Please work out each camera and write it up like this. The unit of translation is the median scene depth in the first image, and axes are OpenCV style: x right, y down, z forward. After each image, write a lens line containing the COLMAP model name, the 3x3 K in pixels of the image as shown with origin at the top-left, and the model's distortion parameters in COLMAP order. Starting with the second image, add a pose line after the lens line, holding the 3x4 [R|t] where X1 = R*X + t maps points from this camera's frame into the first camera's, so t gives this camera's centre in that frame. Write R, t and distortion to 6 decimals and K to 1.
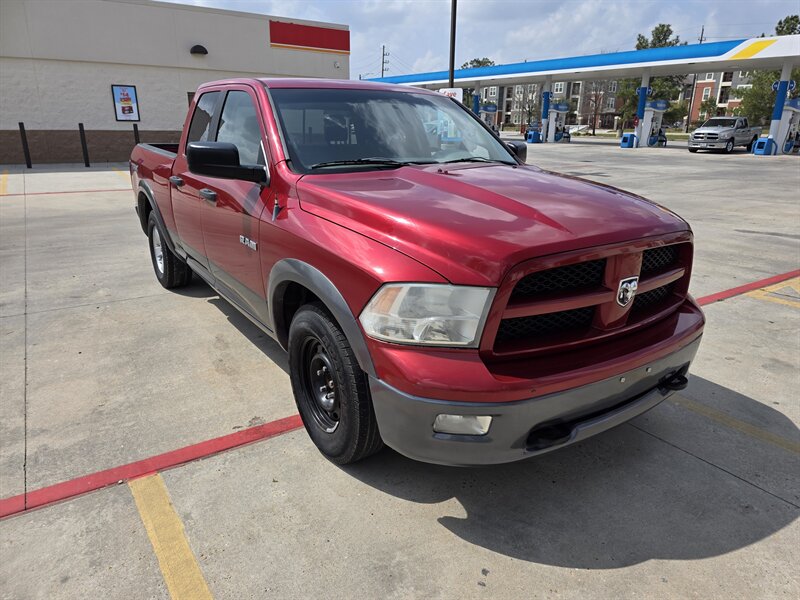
lens RADIAL K [[535.7, 0, 406.9], [0, 535.7, 299.5], [0, 0, 1]] dist [0.061121, -0.056384]
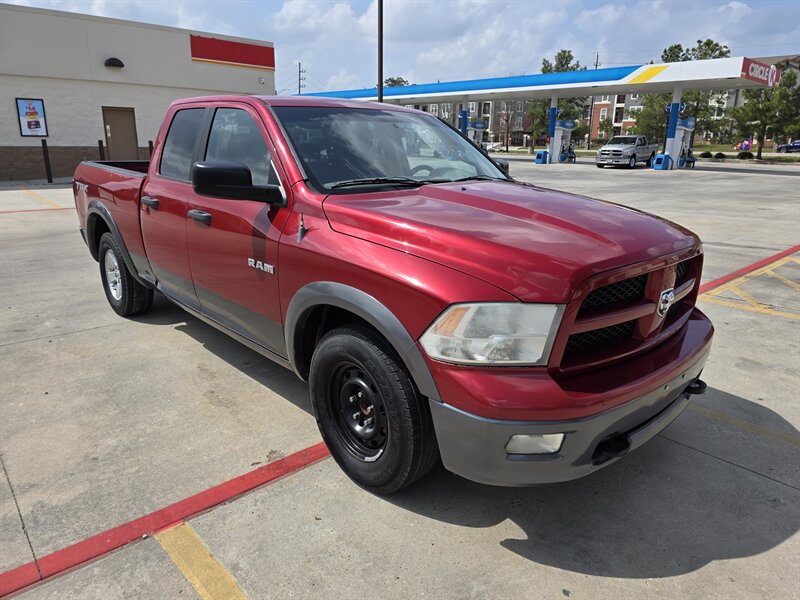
lens RADIAL K [[536.8, 0, 407.5], [0, 536.8, 290.2], [0, 0, 1]] dist [0.057979, -0.055528]
pose [[0.988884, -0.036712, 0.144087, -0.120533], [0.042933, 0.998265, -0.040306, -0.009132], [-0.142358, 0.046044, 0.988744, 0.016185]]
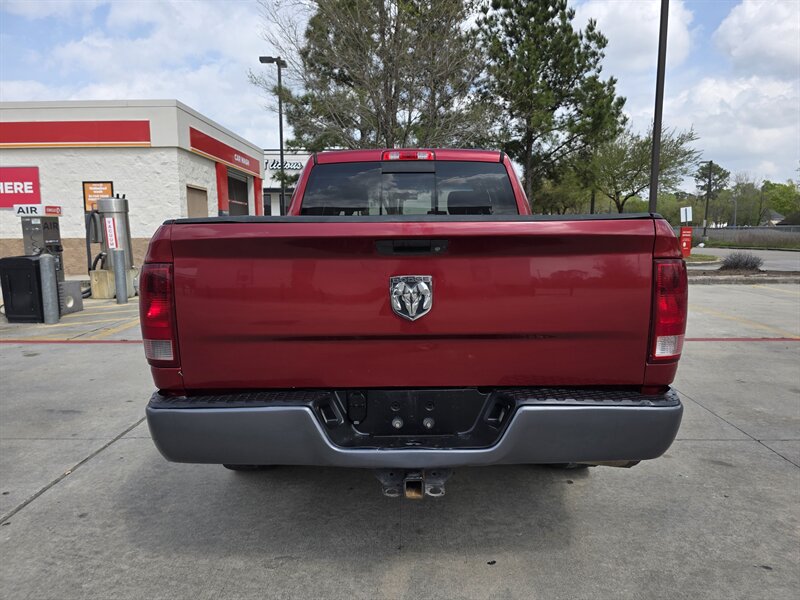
lens RADIAL K [[535.0, 0, 400.1], [0, 535.0, 311.2], [0, 0, 1]] dist [0.060063, -0.060407]
pose [[-0.815829, -0.091858, 0.570952, -0.761739], [0.174501, 0.902179, 0.394490, -0.526058], [-0.551338, 0.421468, -0.719994, 1.823539]]
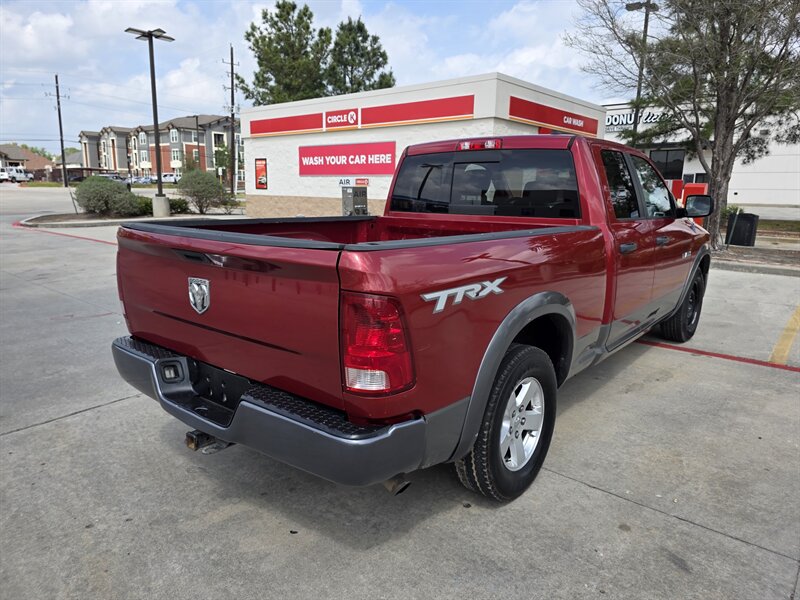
lens RADIAL K [[535.6, 0, 409.2], [0, 535.6, 300.3], [0, 0, 1]] dist [0.064623, -0.064430]
pose [[-0.276634, -0.212934, 0.937087, -1.084887], [0.283961, 0.913484, 0.291397, -0.463819], [-0.918063, 0.346707, -0.192236, 1.432551]]
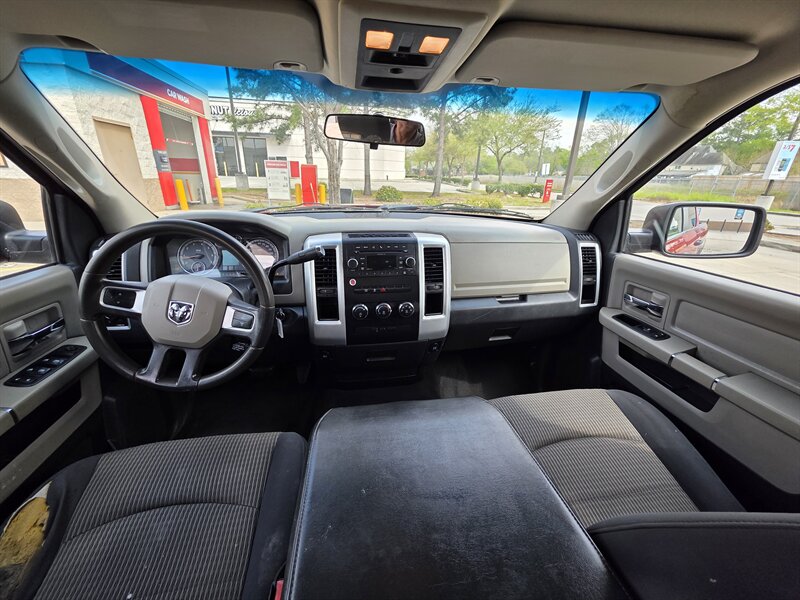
lens RADIAL K [[325.6, 0, 400.0], [0, 325.6, 300.0], [0, 0, 1]] dist [-0.001896, -0.000122]
pose [[-0.902286, -0.193035, 0.385510, -0.134838], [0.094857, 0.783374, 0.614270, -0.306378], [-0.420574, 0.590815, -0.688516, 0.978365]]
